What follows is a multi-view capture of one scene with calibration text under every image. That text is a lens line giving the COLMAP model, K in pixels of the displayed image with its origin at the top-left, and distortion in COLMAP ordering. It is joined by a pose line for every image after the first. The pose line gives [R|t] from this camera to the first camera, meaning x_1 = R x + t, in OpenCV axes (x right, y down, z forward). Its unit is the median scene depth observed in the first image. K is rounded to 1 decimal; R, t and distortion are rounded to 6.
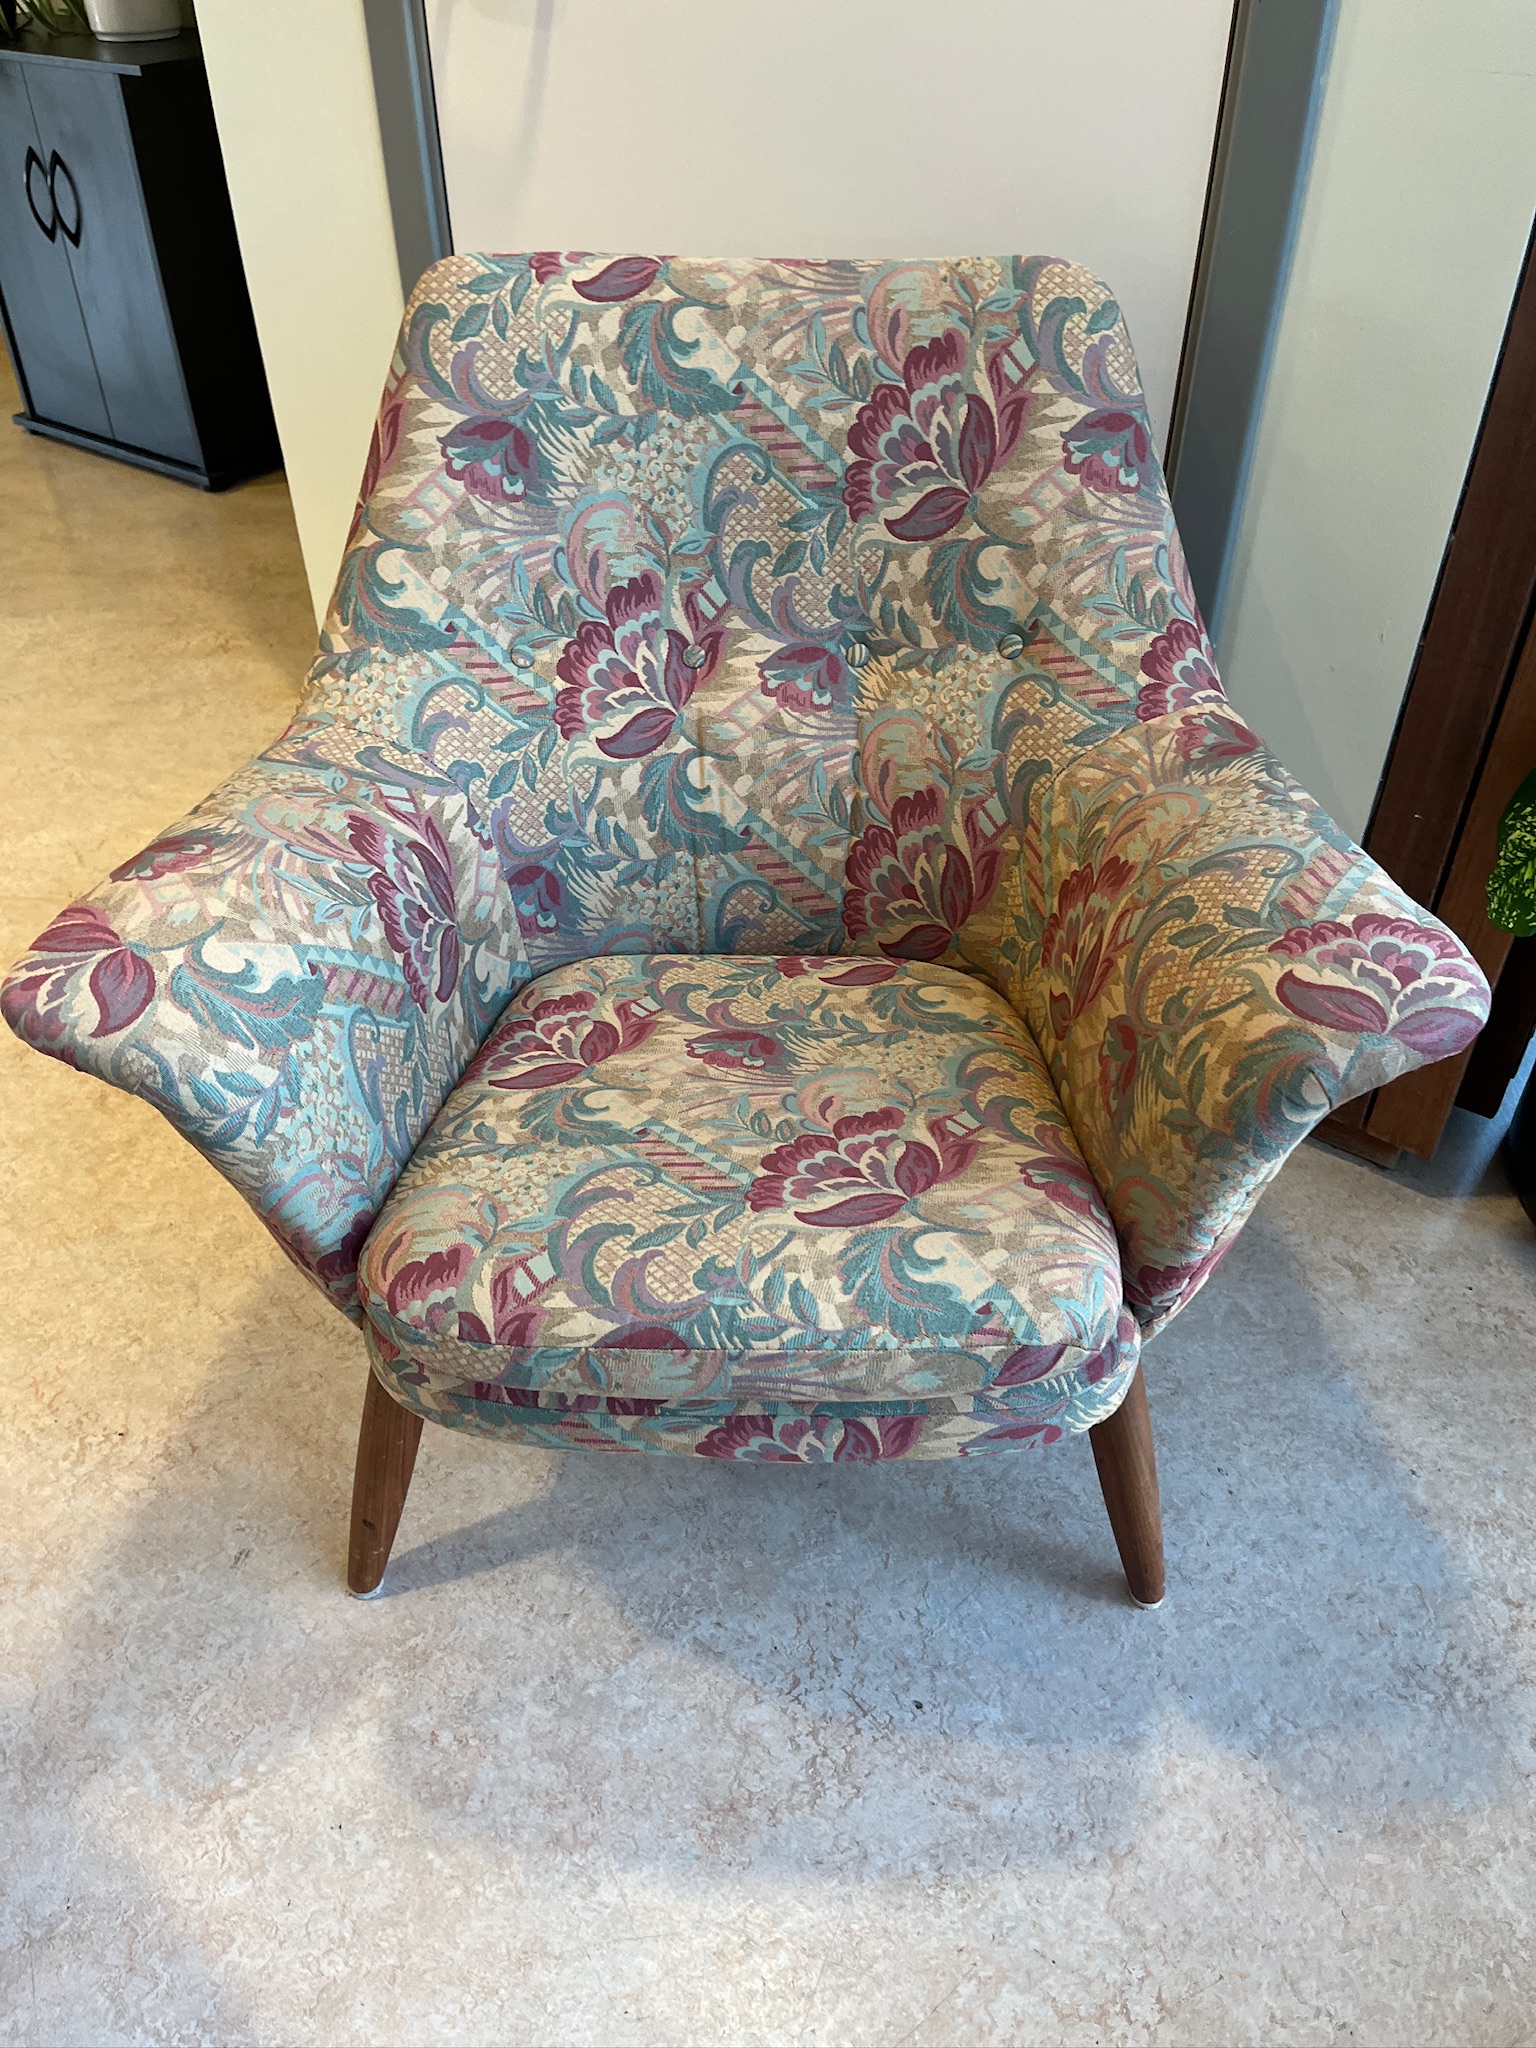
lens RADIAL K [[1574.5, 0, 797.7], [0, 1574.5, 1026.7], [0, 0, 1]] dist [0.062496, -0.099770]
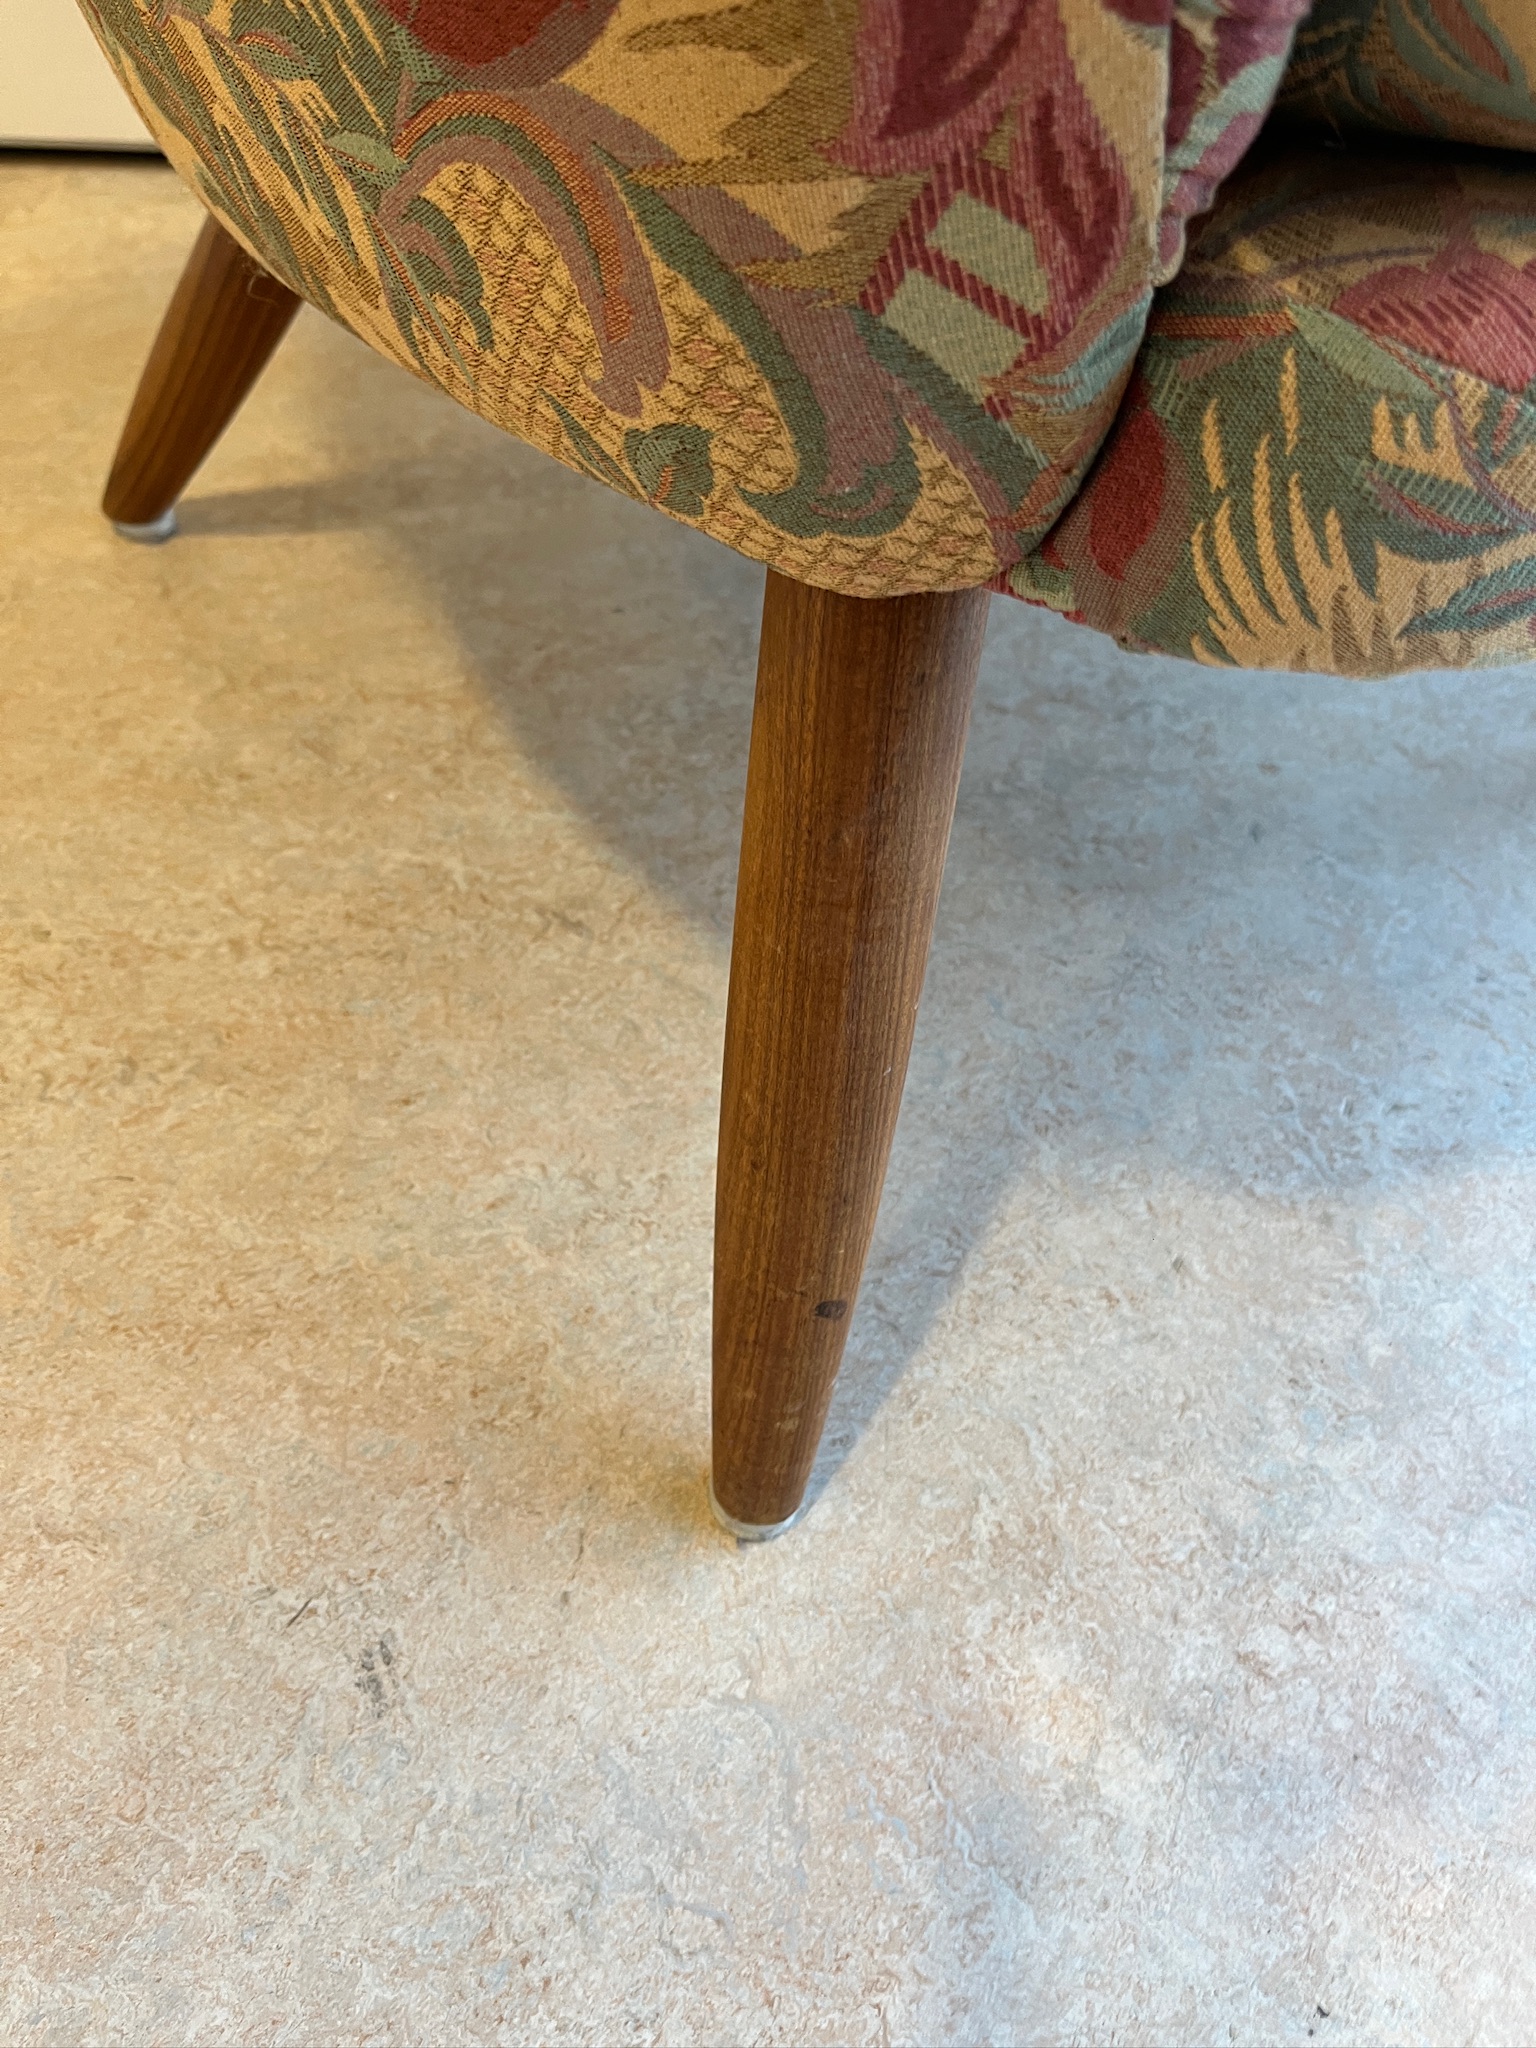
lens RADIAL K [[1574.5, 0, 781.6], [0, 1574.5, 1020.4], [0, 0, 1]] dist [0.062496, -0.099770]
pose [[0.737794, -0.438729, 0.513008, -0.409887], [0.337722, 0.897939, 0.282223, 0.159951], [-0.584469, -0.034969, 0.810662, 0.723815]]
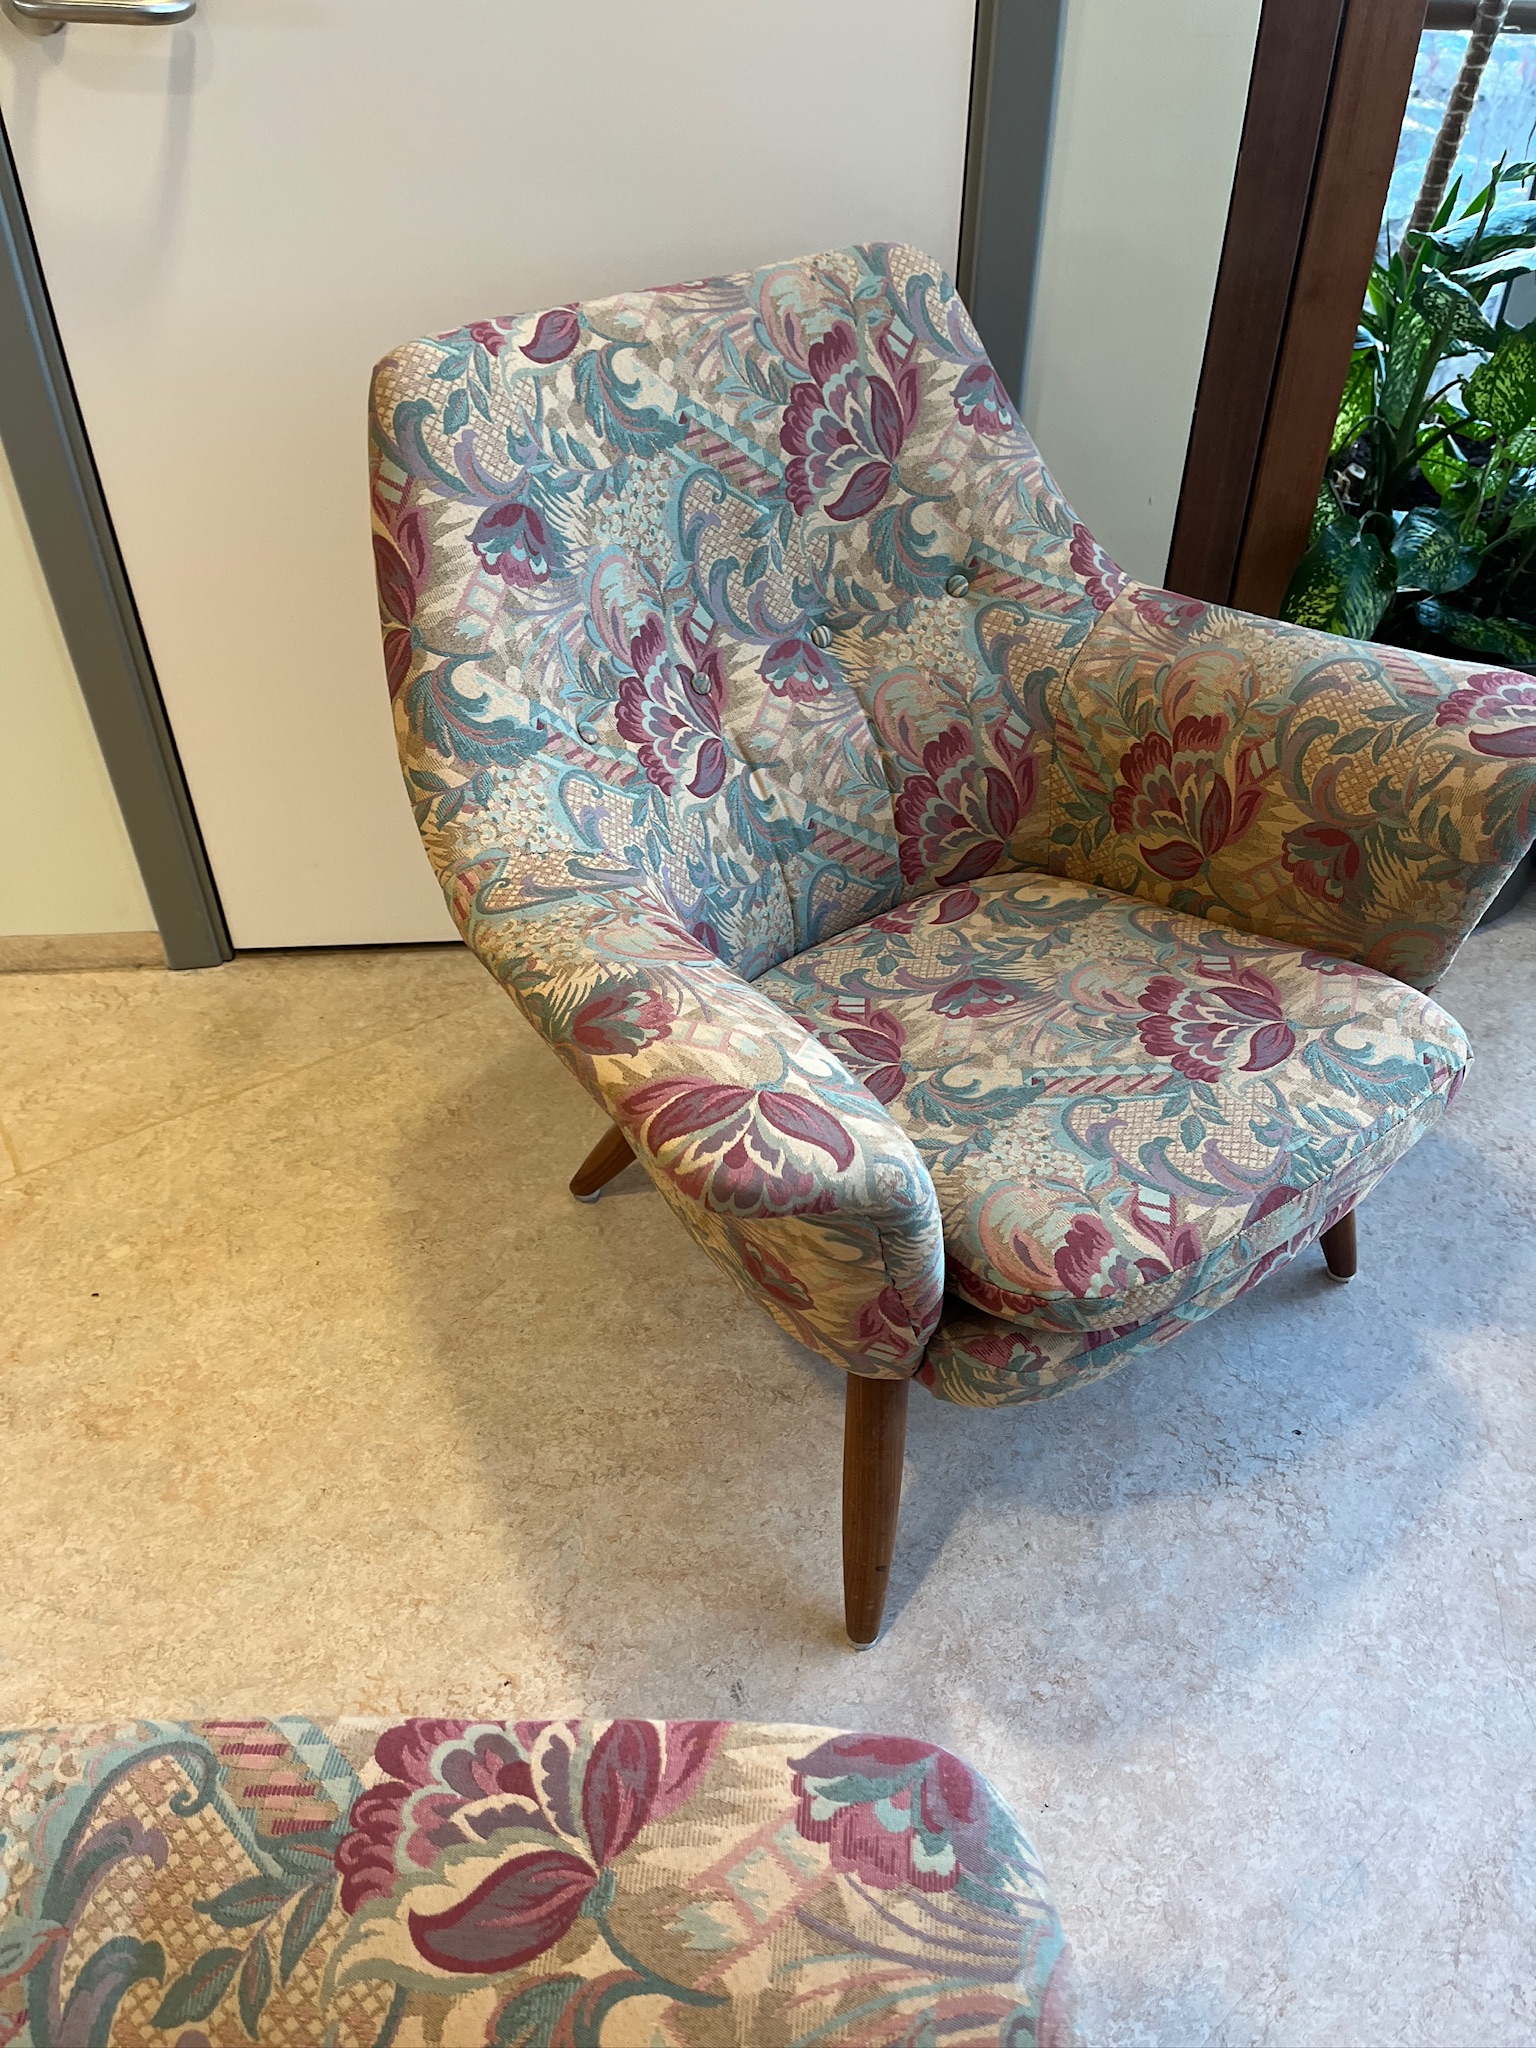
lens RADIAL K [[1574.5, 0, 782.6], [0, 1574.5, 1026.6], [0, 0, 1]] dist [0.062496, -0.099770]
pose [[0.775628, -0.403302, 0.485539, -0.656584], [0.390259, 0.911007, 0.133285, -0.158943], [-0.496084, 0.086107, 0.863995, 0.119592]]
